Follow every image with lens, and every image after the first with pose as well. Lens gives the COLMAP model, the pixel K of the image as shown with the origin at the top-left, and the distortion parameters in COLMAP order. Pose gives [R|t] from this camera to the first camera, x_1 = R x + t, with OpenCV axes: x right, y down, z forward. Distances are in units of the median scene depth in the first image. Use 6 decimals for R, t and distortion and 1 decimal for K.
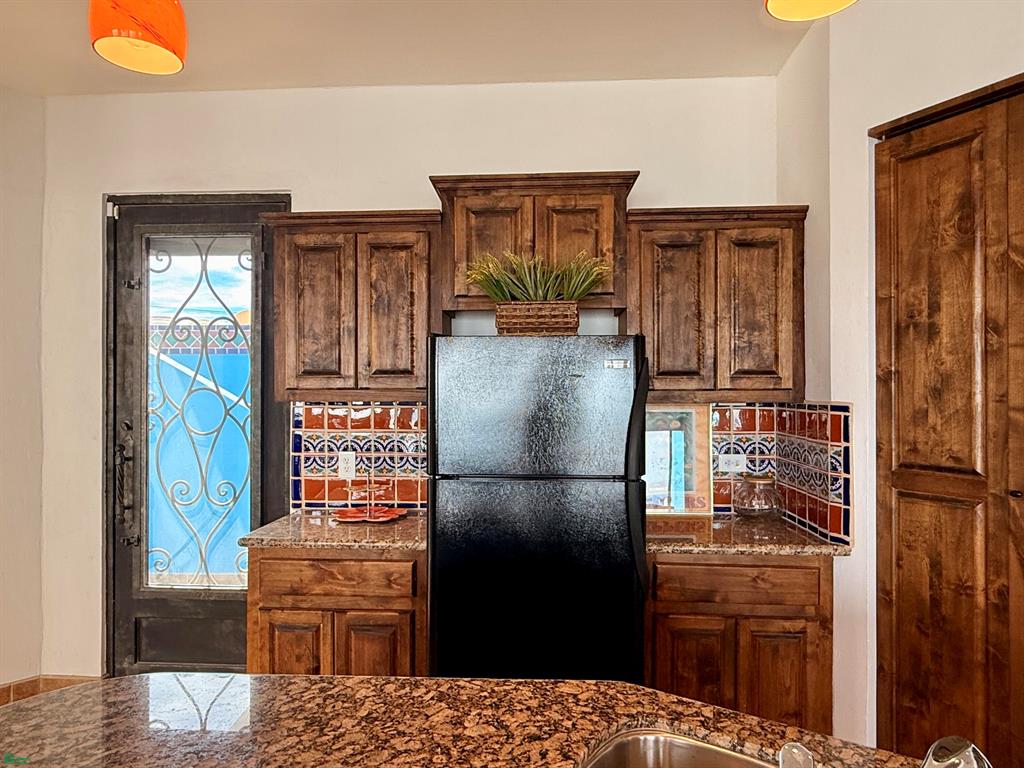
lens RADIAL K [[655.4, 0, 506.9], [0, 655.4, 393.3], [0, 0, 1]] dist [0.001269, -0.000890]
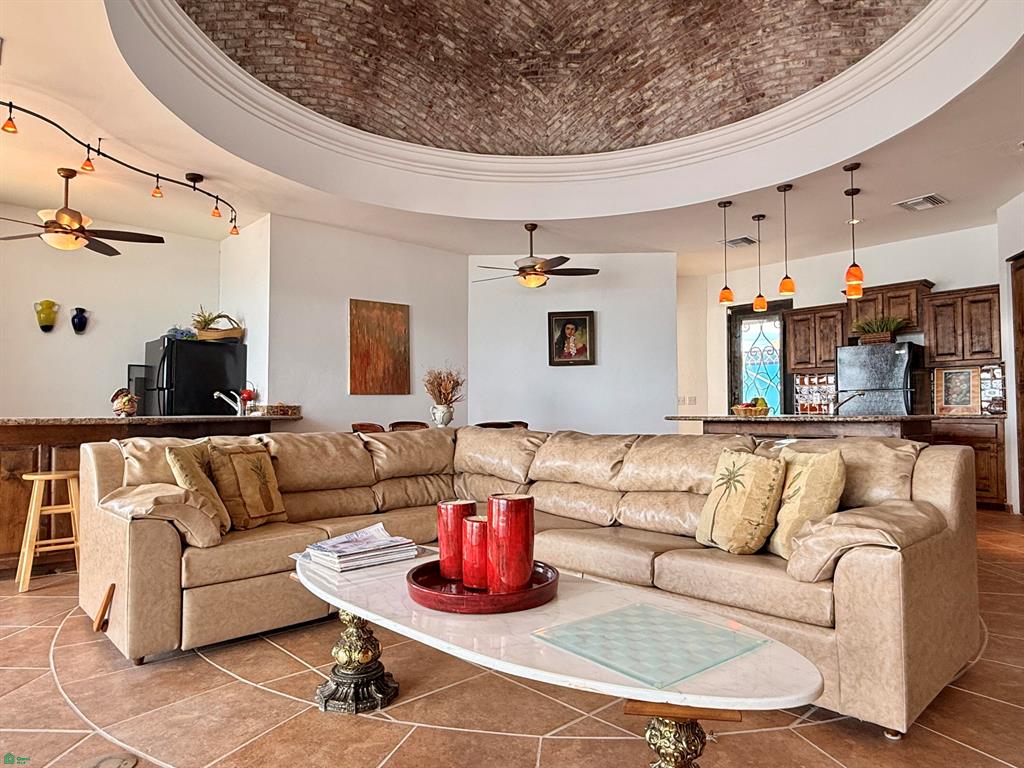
lens RADIAL K [[655.4, 0, 506.9], [0, 655.4, 388.7], [0, 0, 1]] dist [0.001269, -0.000890]
pose [[0.712206, -0.029379, -0.701355, 0.820372], [-0.007021, 0.998776, -0.048967, 0.236730], [0.701935, 0.039799, 0.711128, -1.993059]]
